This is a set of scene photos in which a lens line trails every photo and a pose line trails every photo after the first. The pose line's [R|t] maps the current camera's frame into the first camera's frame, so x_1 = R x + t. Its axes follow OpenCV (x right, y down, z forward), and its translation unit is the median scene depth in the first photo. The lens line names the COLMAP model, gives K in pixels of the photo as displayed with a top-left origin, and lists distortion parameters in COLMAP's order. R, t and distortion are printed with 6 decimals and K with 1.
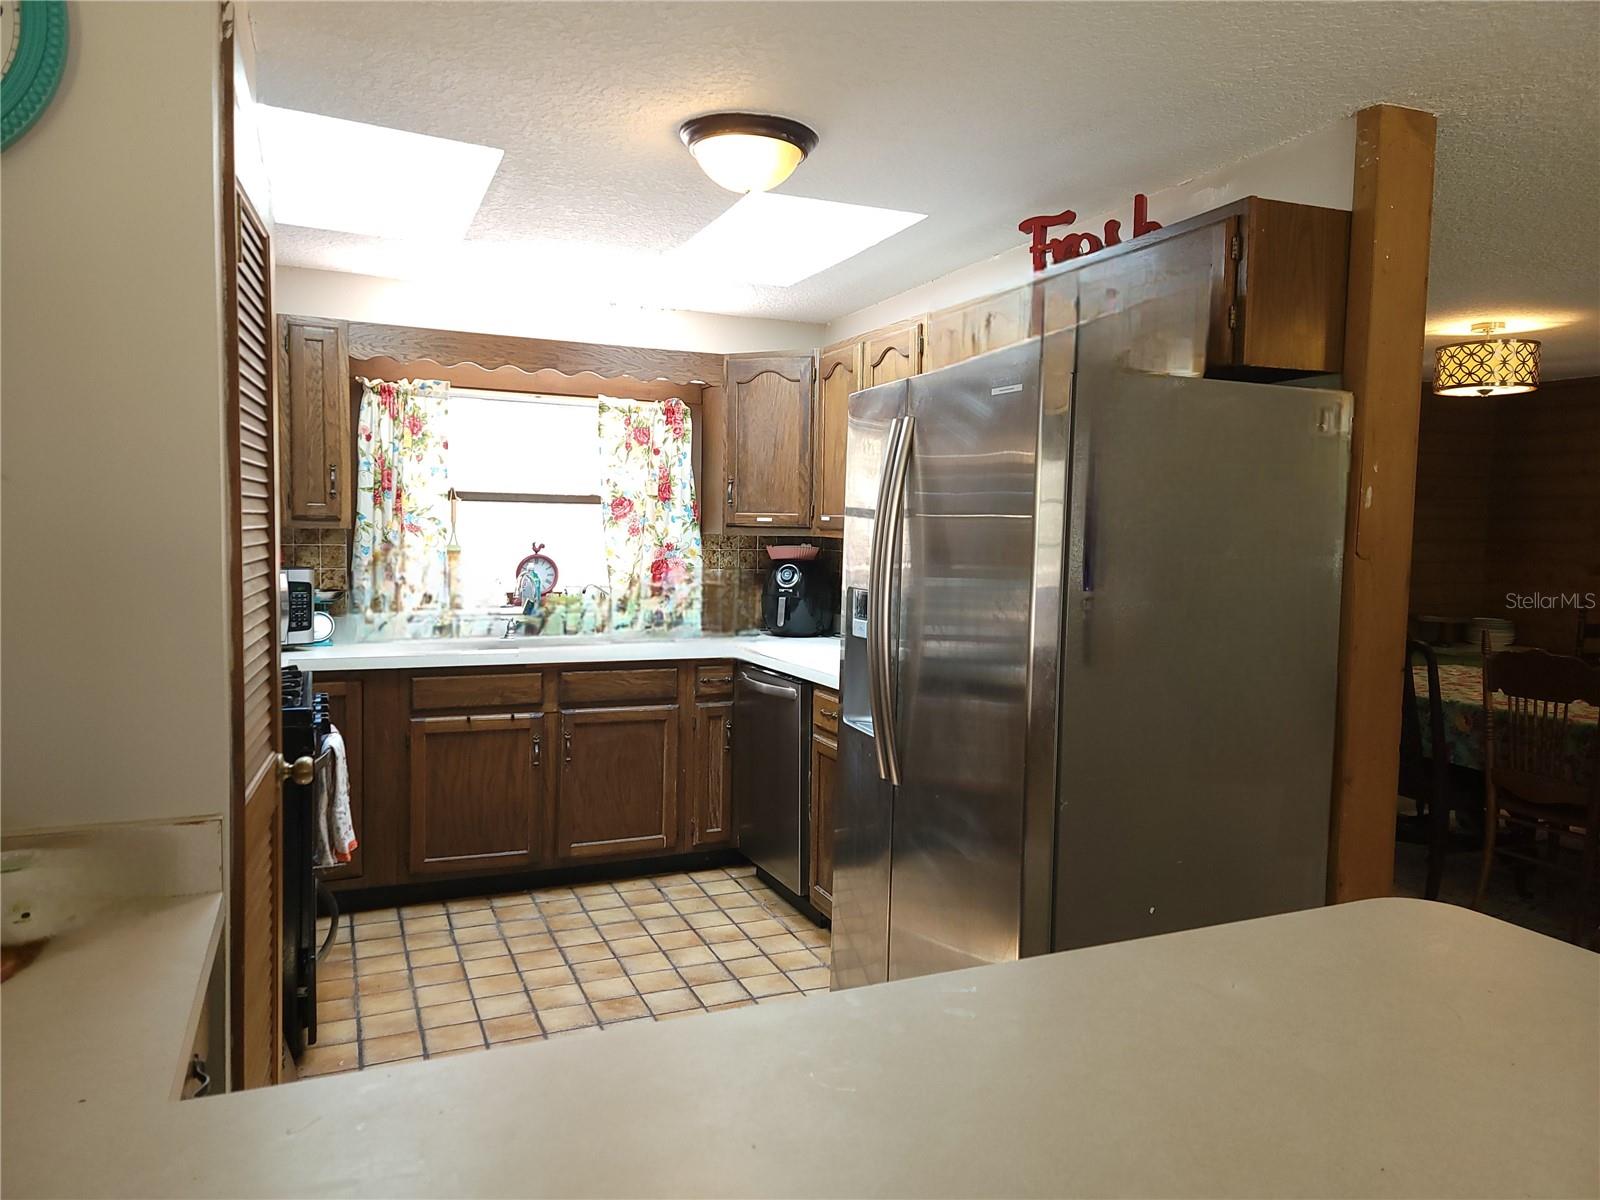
lens RADIAL K [[1092.6, 0, 800.0], [0, 1092.6, 600.0], [0, 0, 1]] dist [0.090272, -0.115305]
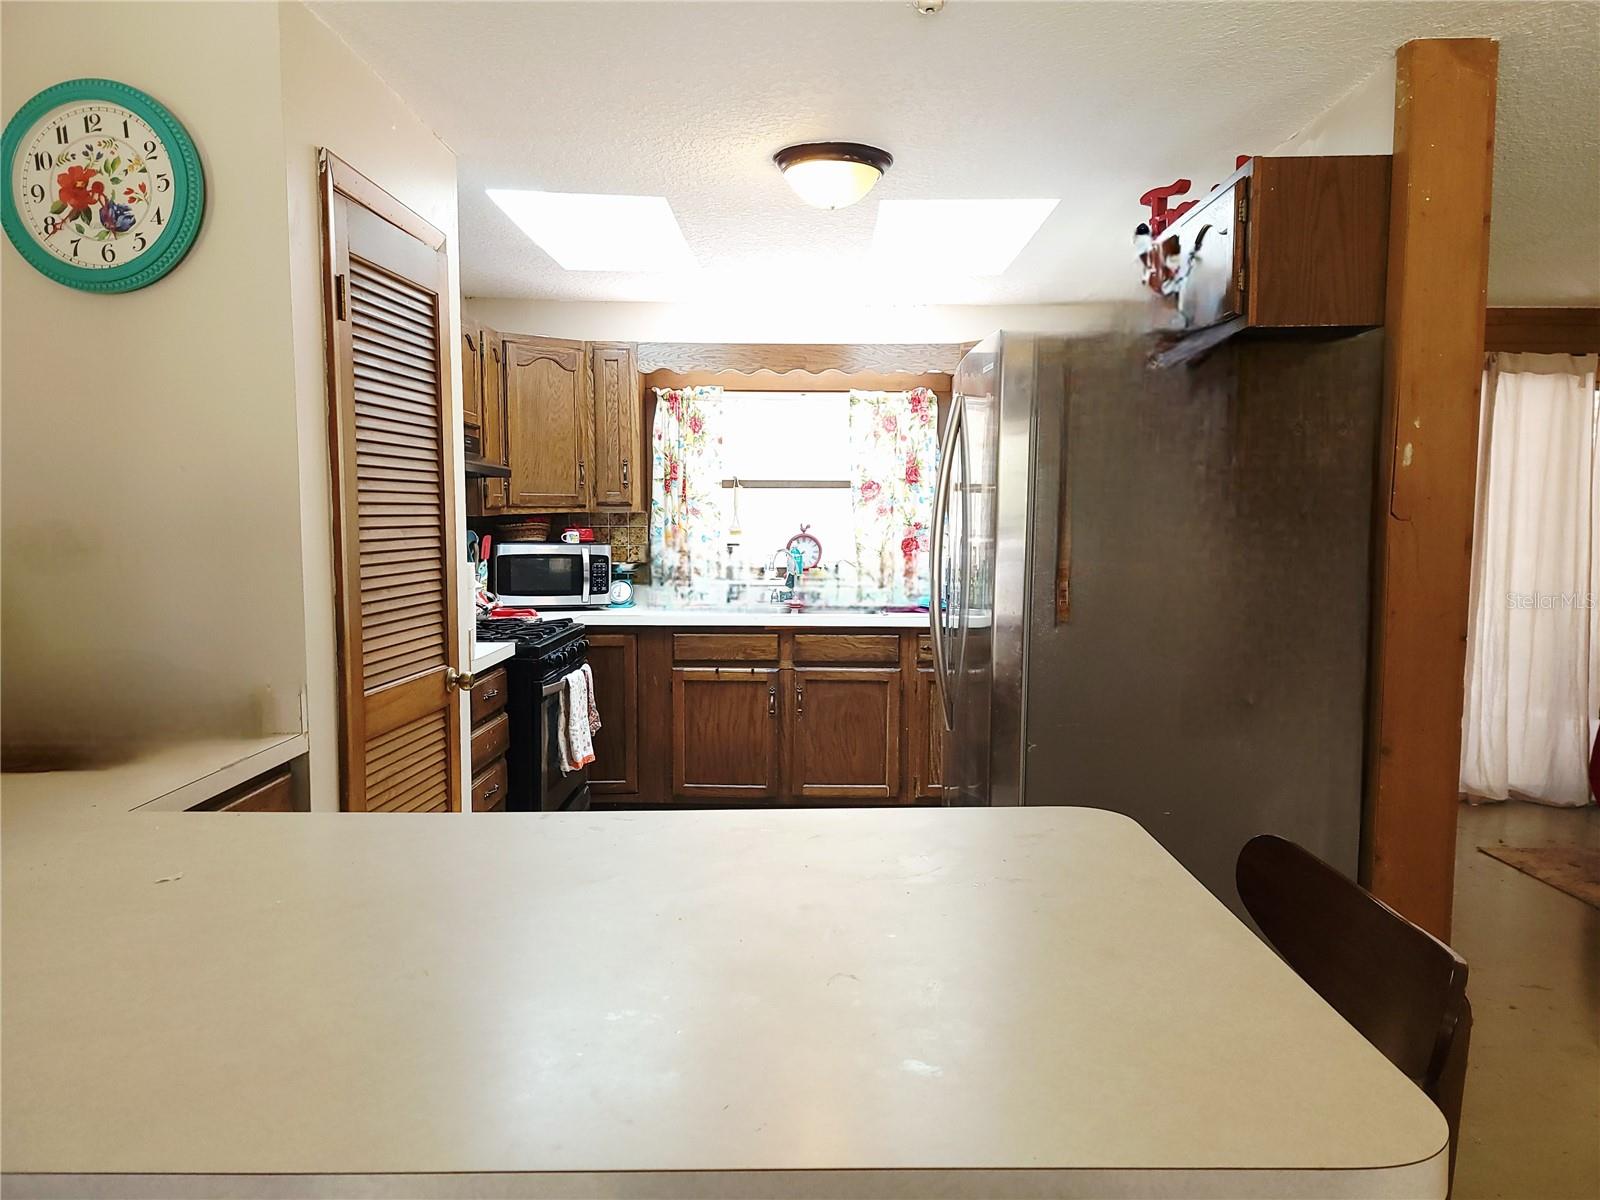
lens RADIAL K [[1092.6, 0, 800.0], [0, 1092.6, 600.0], [0, 0, 1]] dist [0.090272, -0.115305]
pose [[0.916571, 0.017770, -0.399476, 0.234458], [-0.014316, 0.999830, 0.011627, 0.015747], [0.399615, -0.004938, 0.916670, -0.043653]]
